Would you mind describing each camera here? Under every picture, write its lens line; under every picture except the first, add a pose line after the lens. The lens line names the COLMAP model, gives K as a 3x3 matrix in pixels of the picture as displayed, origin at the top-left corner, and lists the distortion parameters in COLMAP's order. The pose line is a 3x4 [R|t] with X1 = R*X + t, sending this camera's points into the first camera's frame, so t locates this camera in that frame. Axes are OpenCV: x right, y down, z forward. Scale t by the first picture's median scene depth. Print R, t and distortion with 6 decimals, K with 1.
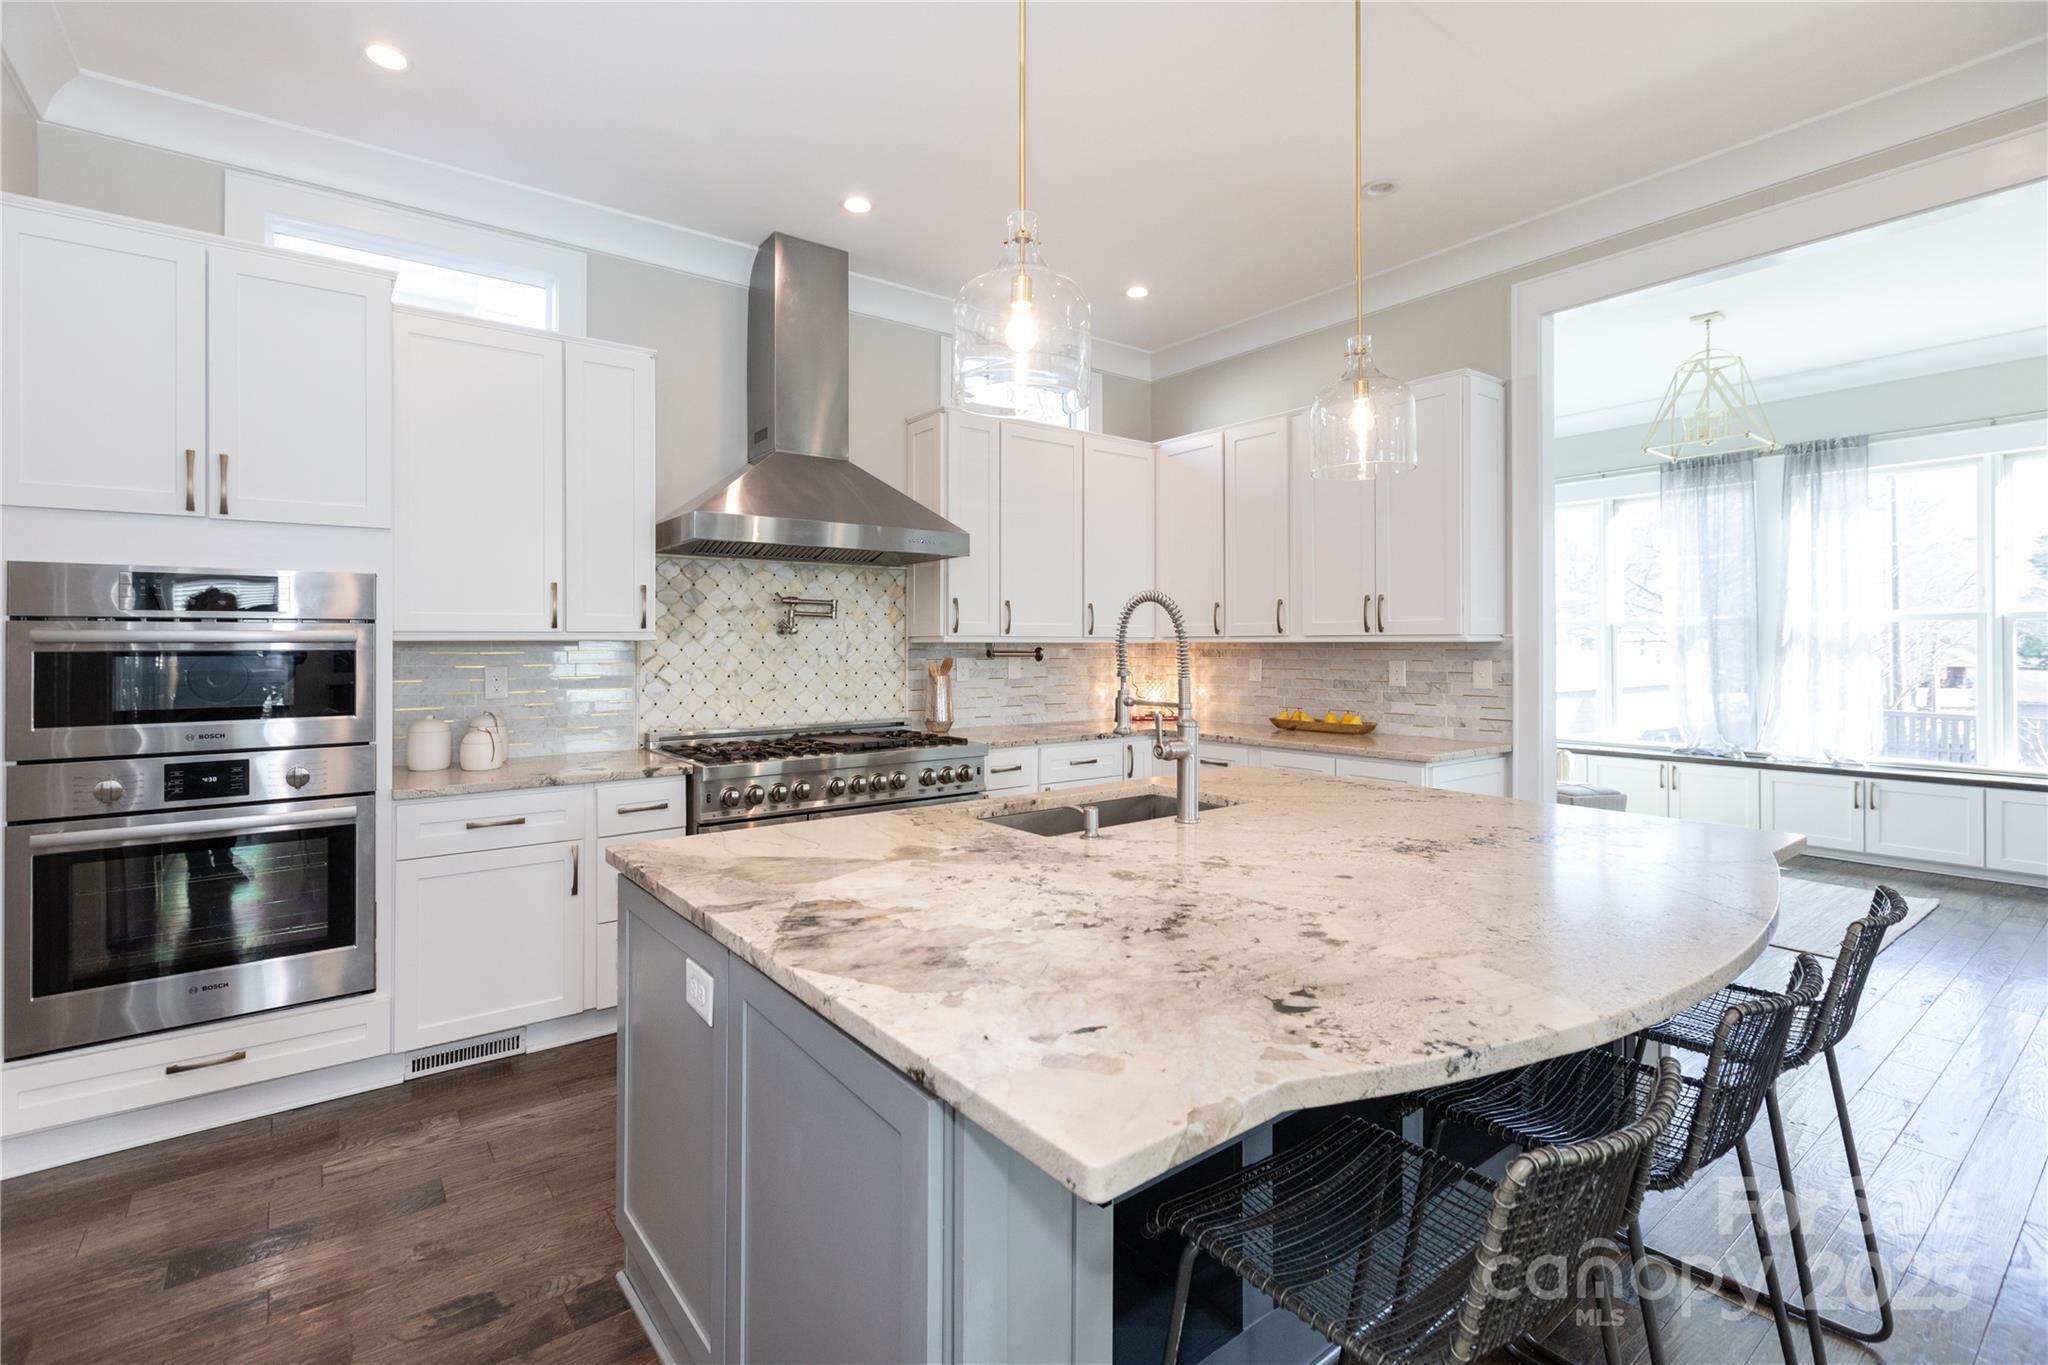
lens RADIAL K [[912.2, 0, 991.4], [0, 912.2, 633.4], [0, 0, 1]] dist [-0.000057, -0.000023]
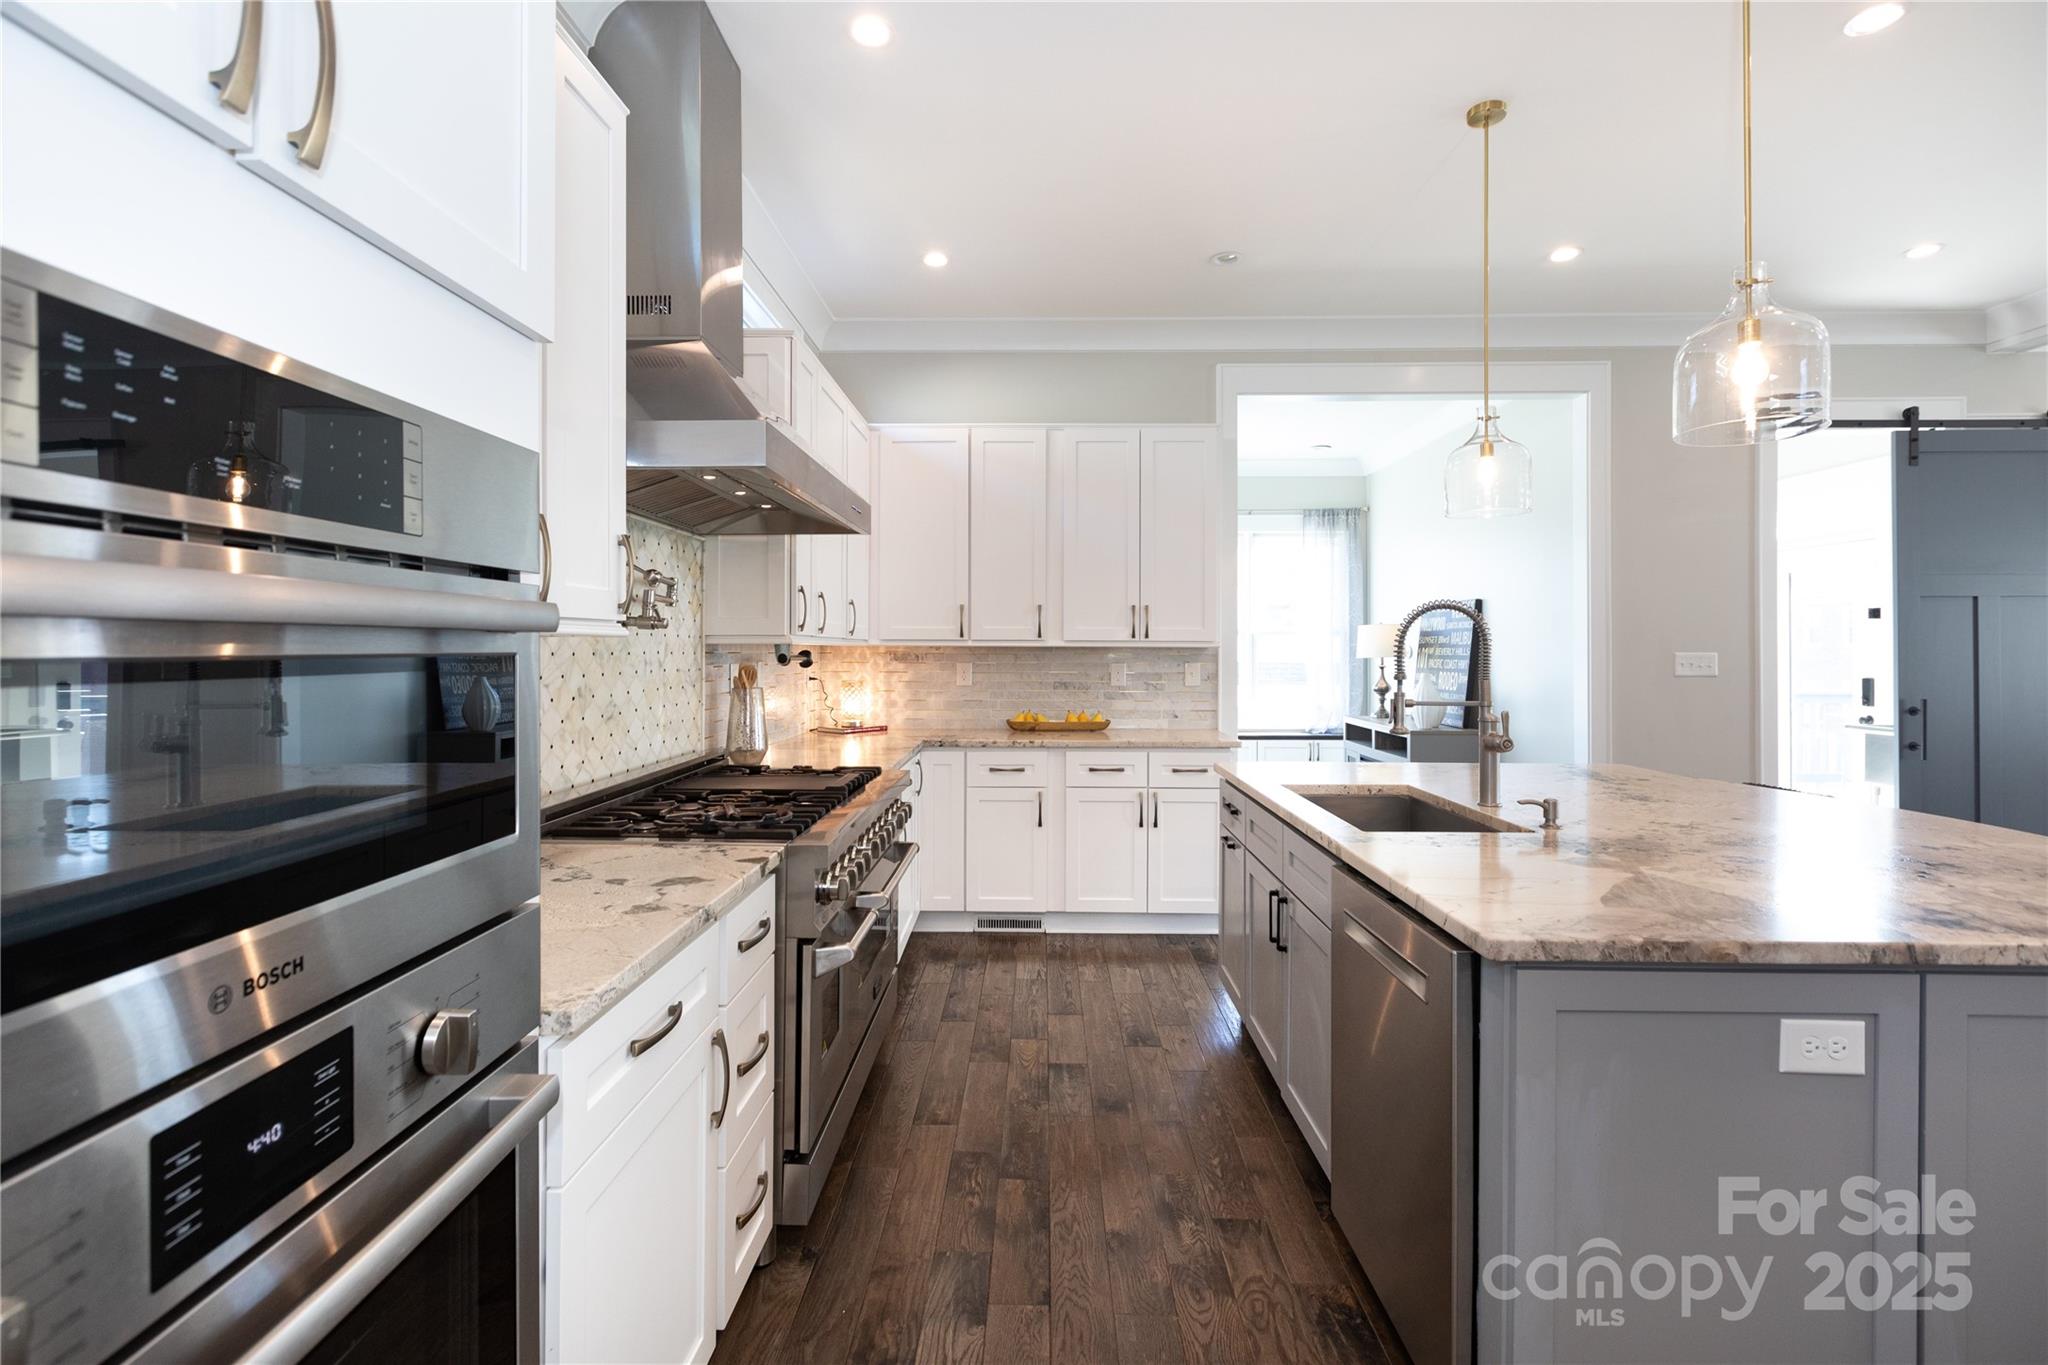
lens RADIAL K [[931.8, 0, 1020.9], [0, 931.8, 642.8], [0, 0, 1]] dist [-0.000253, -0.000016]
pose [[0.612388, 0.009752, 0.790497, -0.589528], [-0.014928, 0.999888, -0.000771, 0.007207], [-0.790417, -0.011329, 0.612465, 0.413999]]
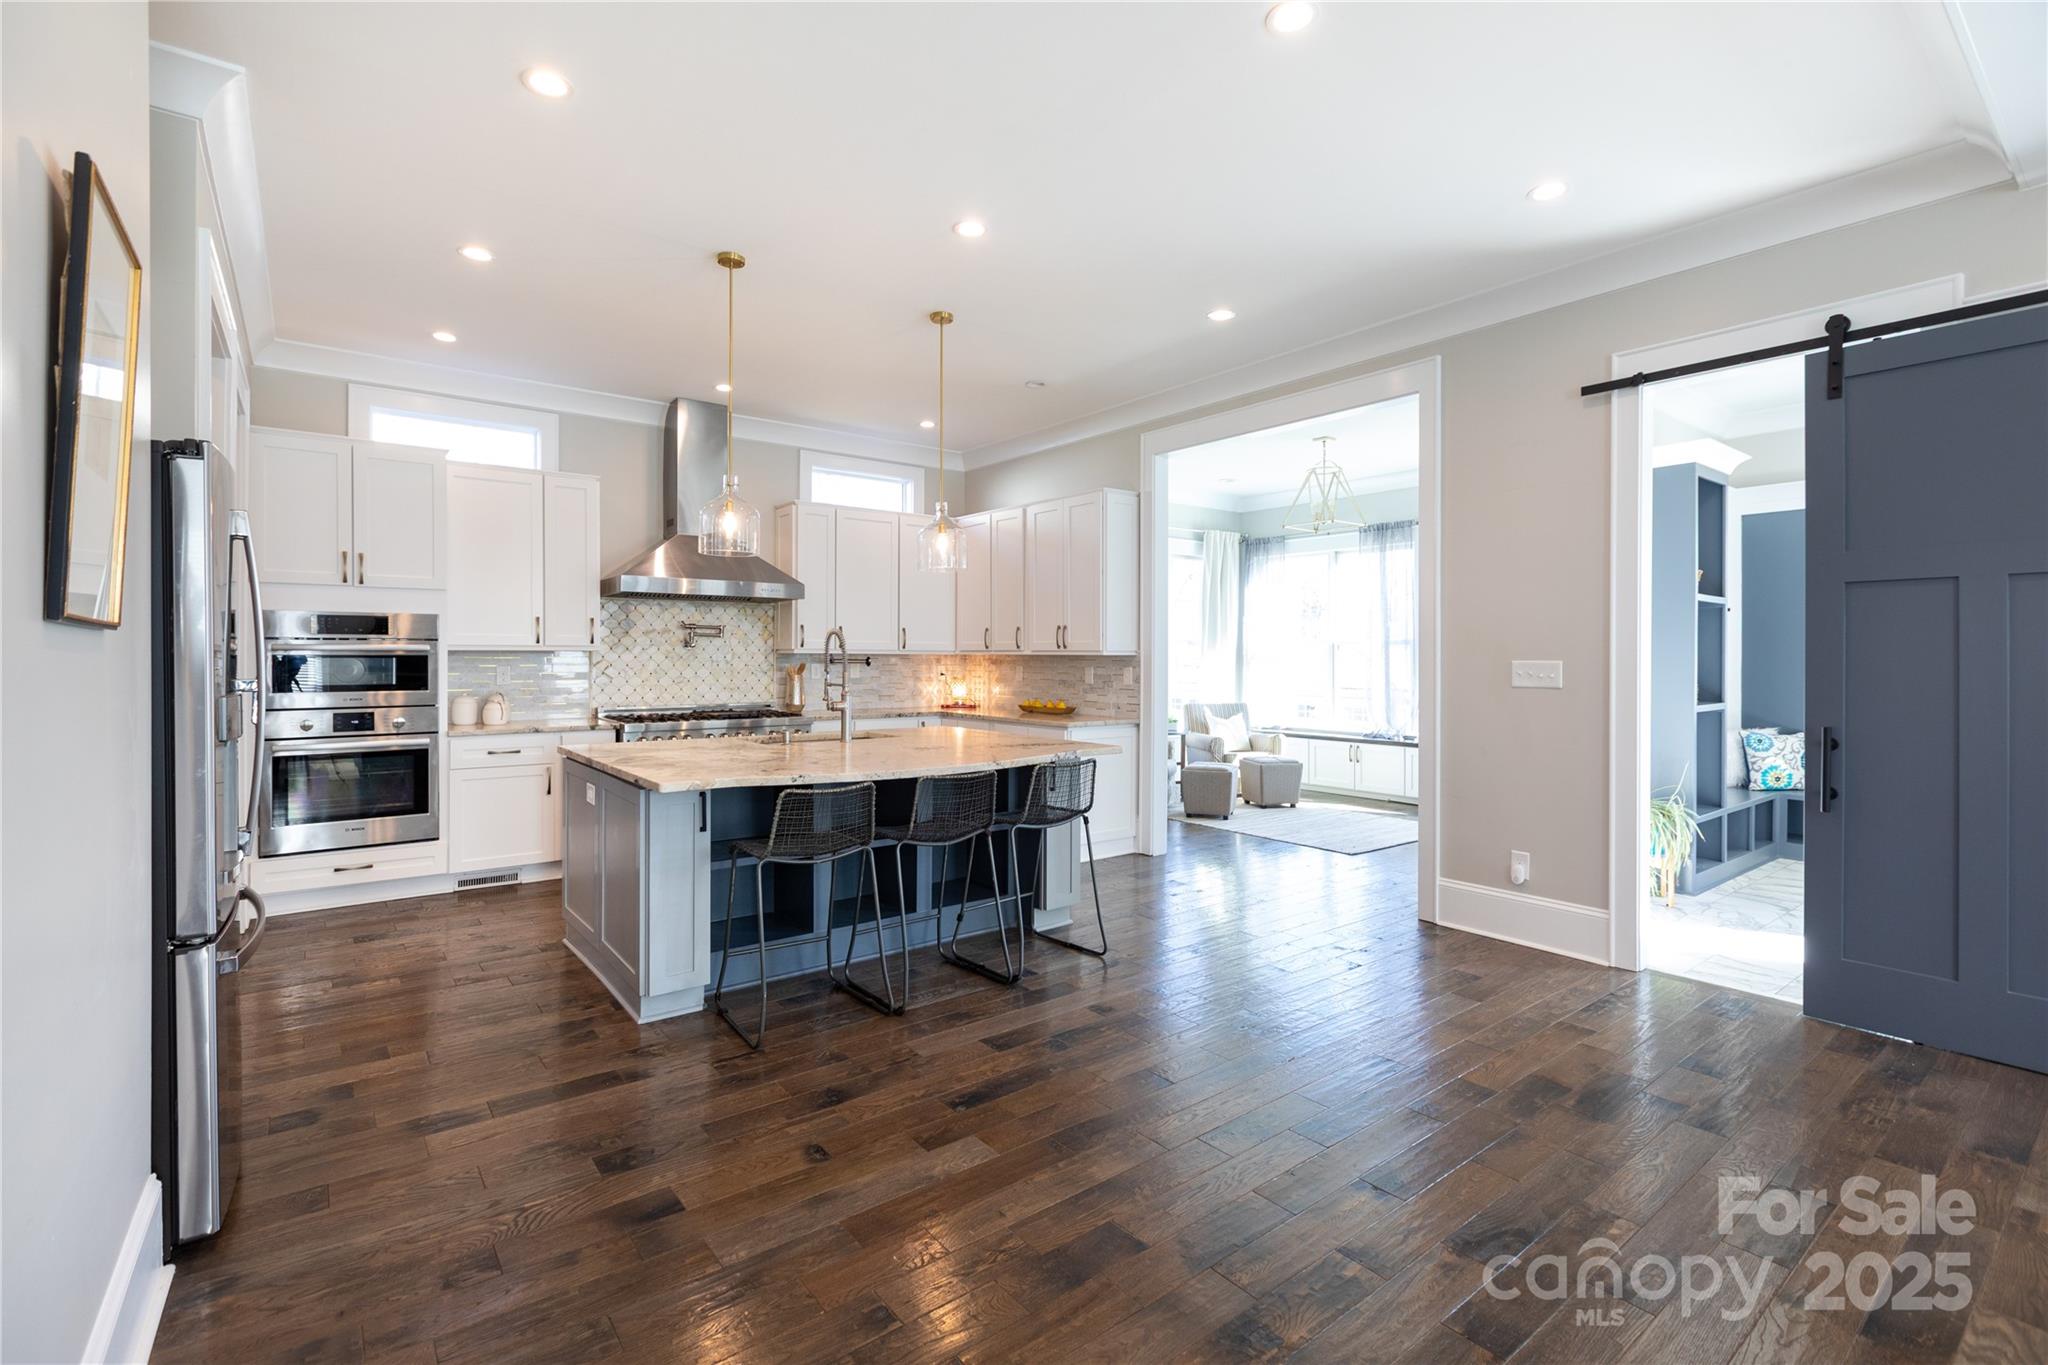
lens RADIAL K [[912.3, 0, 1011.1], [0, 912.3, 660.5], [0, 0, 1]] dist [0.000501, -0.000069]
pose [[0.999801, 0.007572, 0.018429, 0.307776], [-0.007915, 0.999796, 0.018589, -0.010116], [-0.018285, -0.018731, 0.999657, -0.594091]]
